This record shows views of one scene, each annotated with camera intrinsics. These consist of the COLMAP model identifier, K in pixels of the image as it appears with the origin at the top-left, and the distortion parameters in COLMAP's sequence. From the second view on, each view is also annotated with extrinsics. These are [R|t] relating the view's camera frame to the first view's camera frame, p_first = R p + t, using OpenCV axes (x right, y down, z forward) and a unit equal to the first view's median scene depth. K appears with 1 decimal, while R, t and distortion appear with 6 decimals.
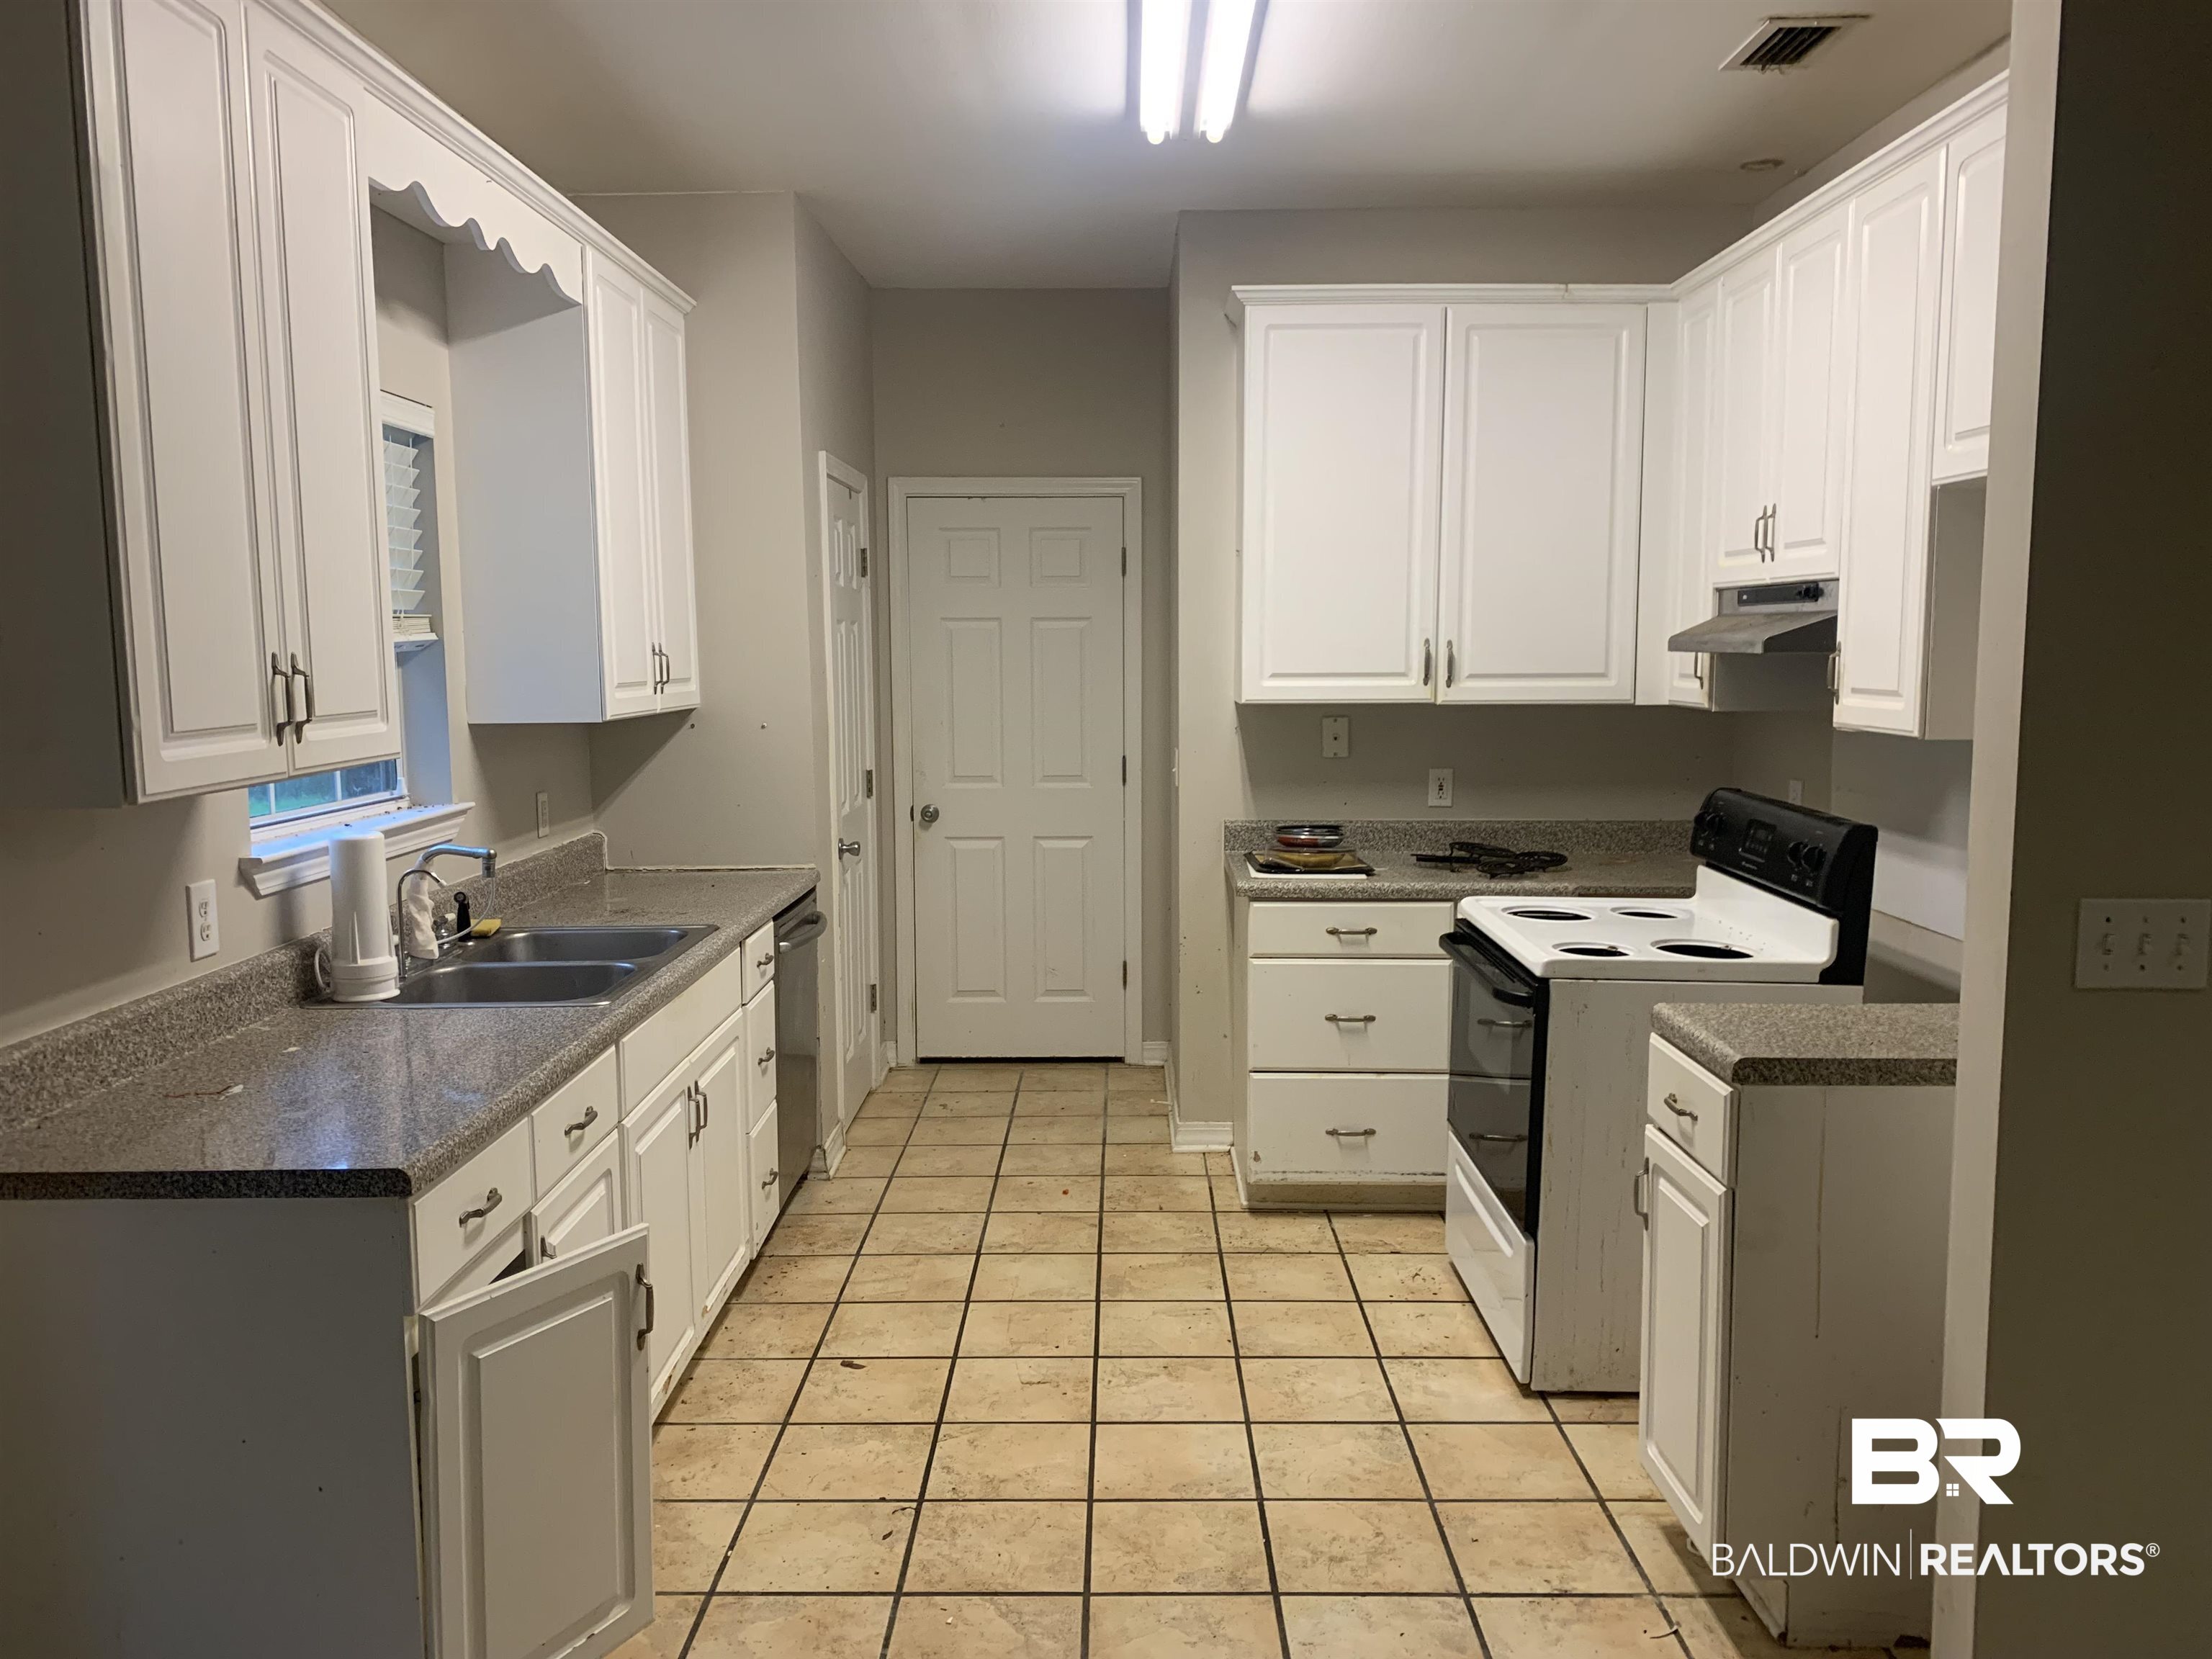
lens RADIAL K [[1698.9, 0, 1106.0], [0, 1698.9, 829.5], [0, 0, 1]] dist [0.103389, -0.215972]
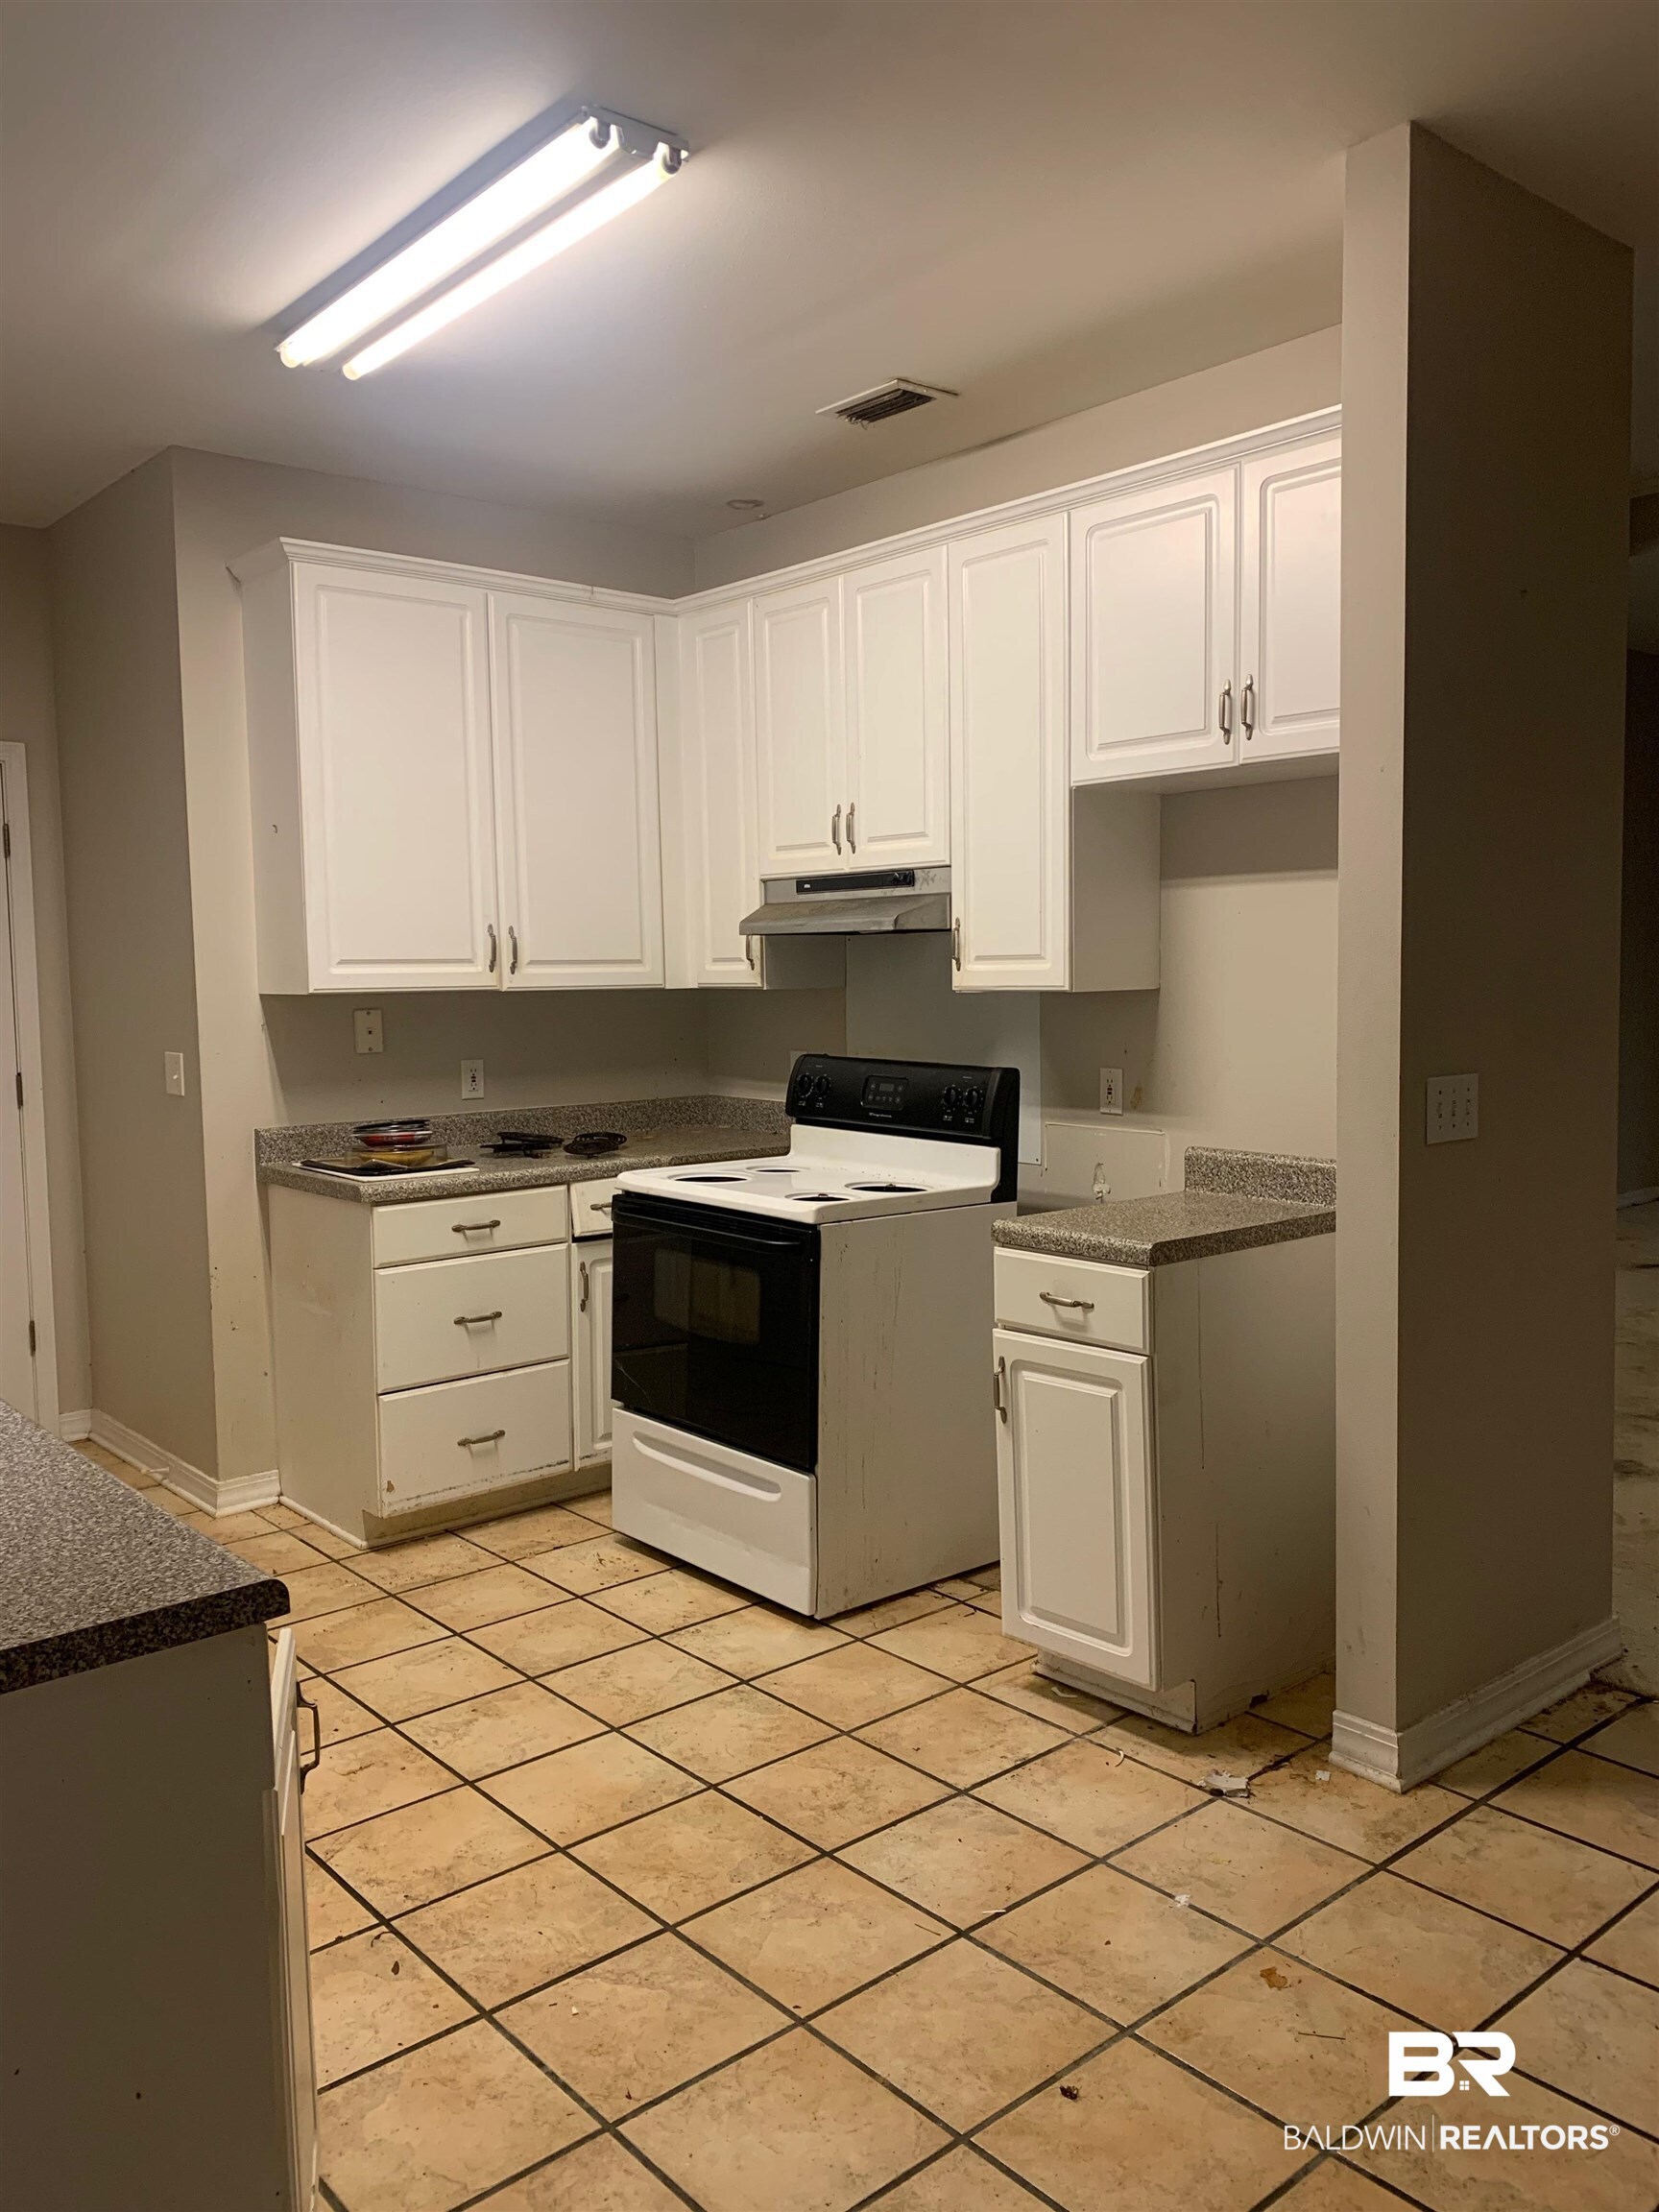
lens RADIAL K [[1698.9, 0, 830.6], [0, 1698.9, 1089.9], [0, 0, 1]] dist [0.103389, -0.215972]
pose [[0.747241, -0.057553, 0.662056, -0.349885], [0.086752, 0.996166, -0.011317, 0.012207], [-0.658866, 0.065891, 0.749369, 0.152154]]
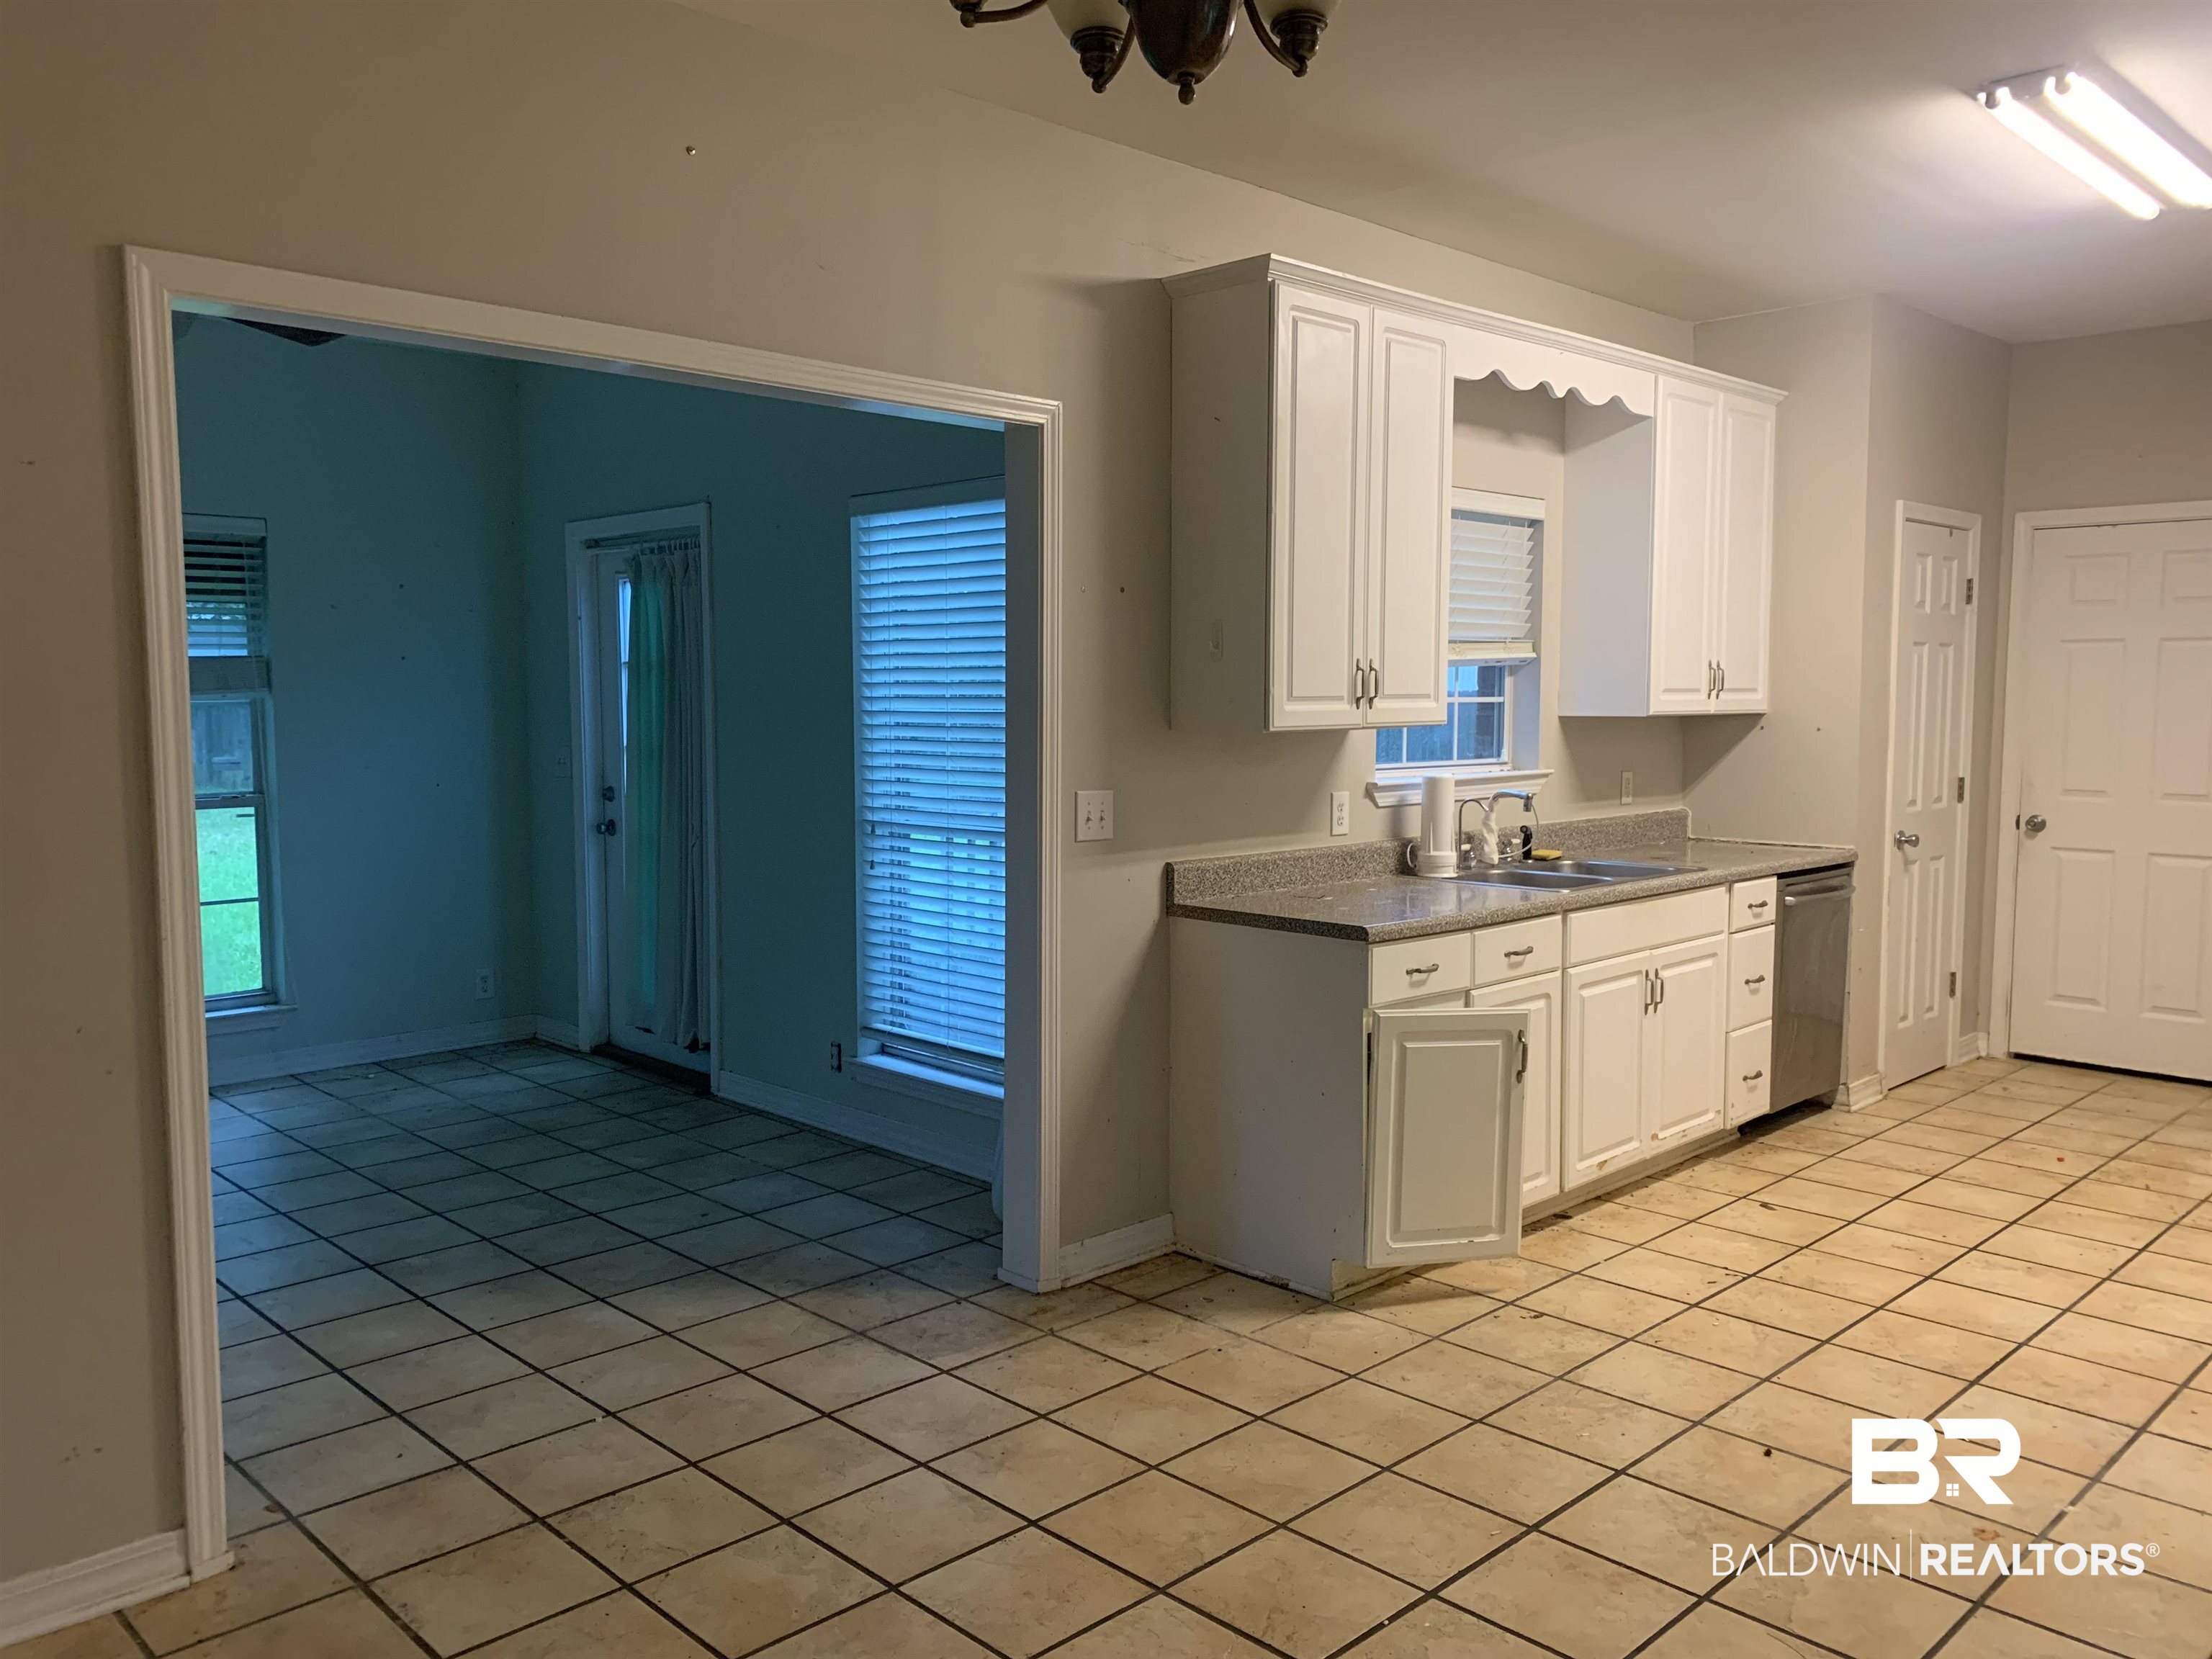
lens RADIAL K [[1698.9, 0, 1106.0], [0, 1698.9, 829.5], [0, 0, 1]] dist [0.103389, -0.215972]
pose [[0.718752, 0.066242, -0.692104, 0.329768], [-0.081962, 0.996583, 0.010266, 0.046074], [0.690419, 0.049347, 0.721725, -0.270276]]
